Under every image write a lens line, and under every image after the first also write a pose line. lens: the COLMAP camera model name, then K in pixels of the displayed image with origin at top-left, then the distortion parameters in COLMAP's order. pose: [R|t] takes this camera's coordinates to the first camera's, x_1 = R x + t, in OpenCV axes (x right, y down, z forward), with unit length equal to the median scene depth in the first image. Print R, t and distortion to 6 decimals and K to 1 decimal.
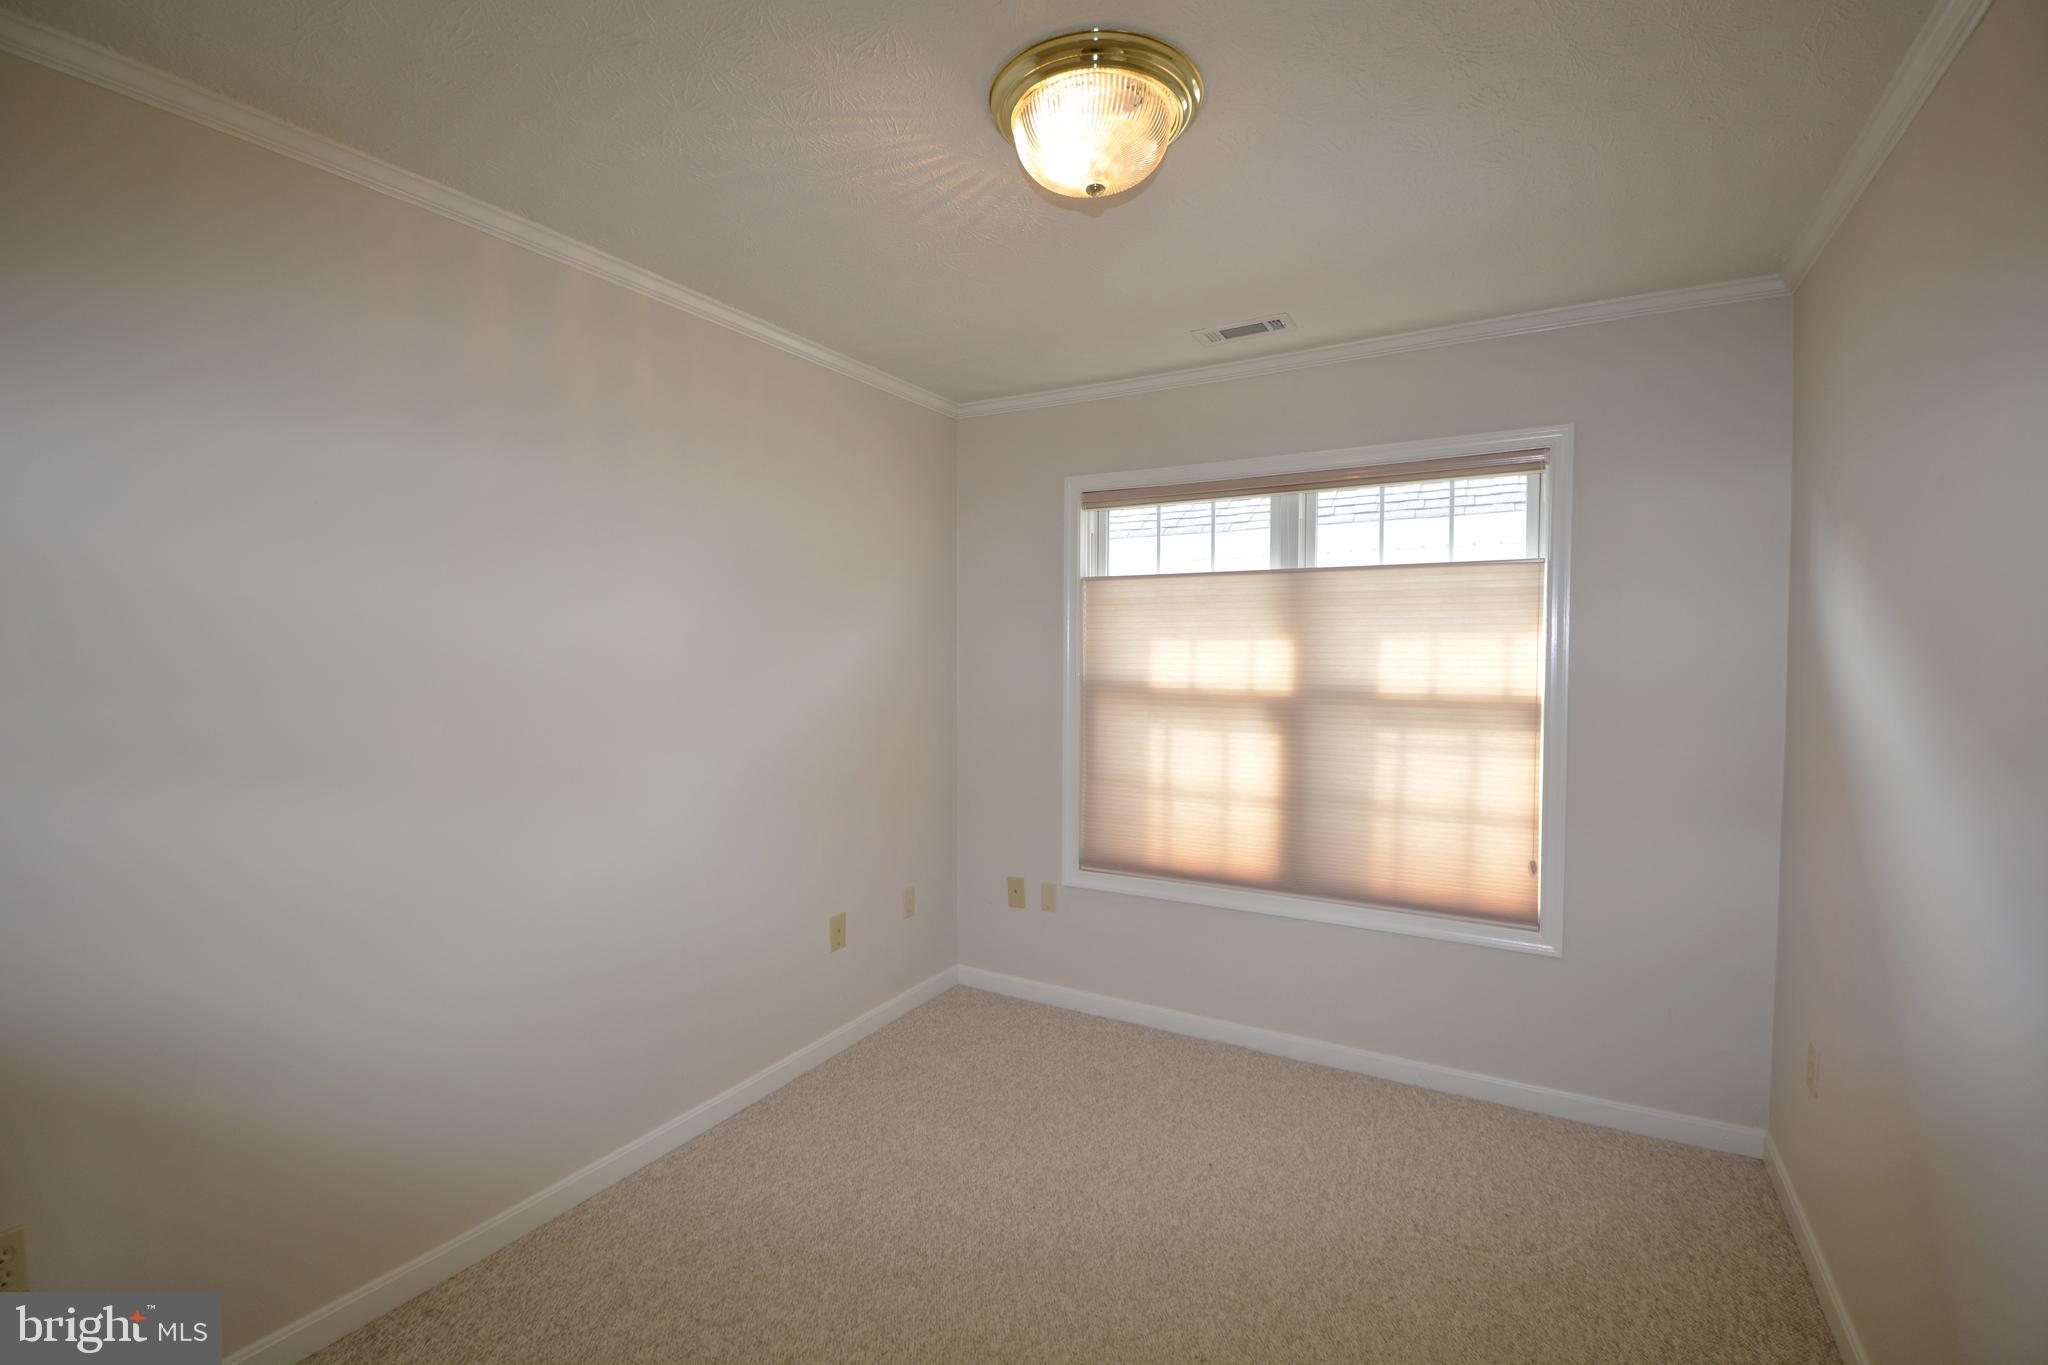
lens RADIAL K [[893.4, 0, 1032.2], [0, 893.4, 687.2], [0, 0, 1]] dist [0.001833, -0.016356]
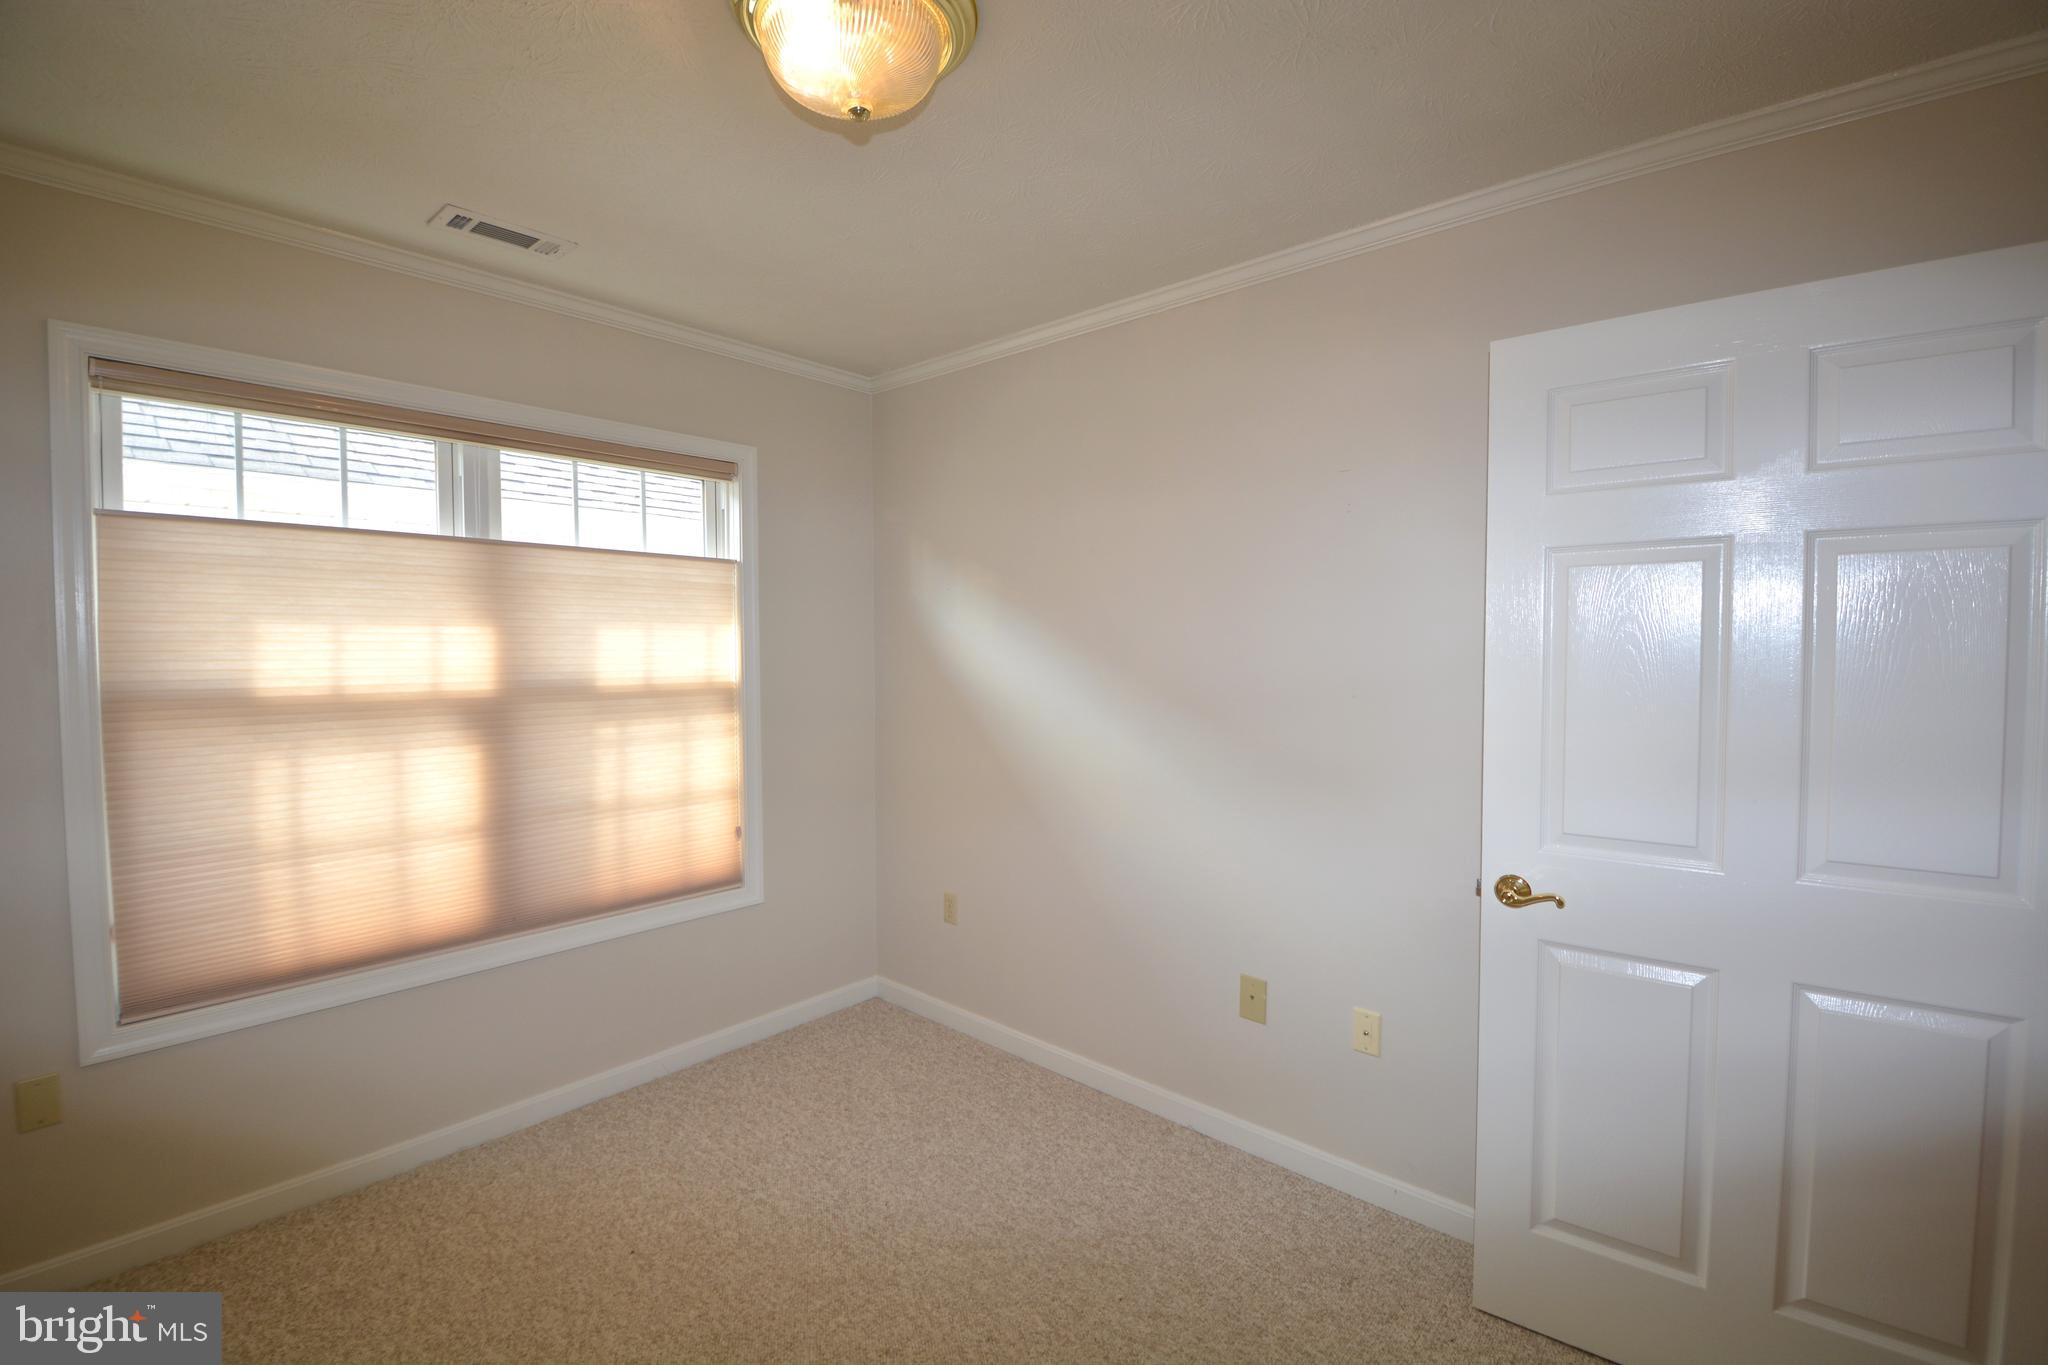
lens RADIAL K [[893.4, 0, 1032.2], [0, 893.4, 687.2], [0, 0, 1]] dist [0.001833, -0.016356]
pose [[0.192992, -0.046737, 0.980087, -0.425902], [0.037466, 0.998488, 0.040237, -0.012753], [-0.980485, 0.028954, 0.194451, 0.369343]]
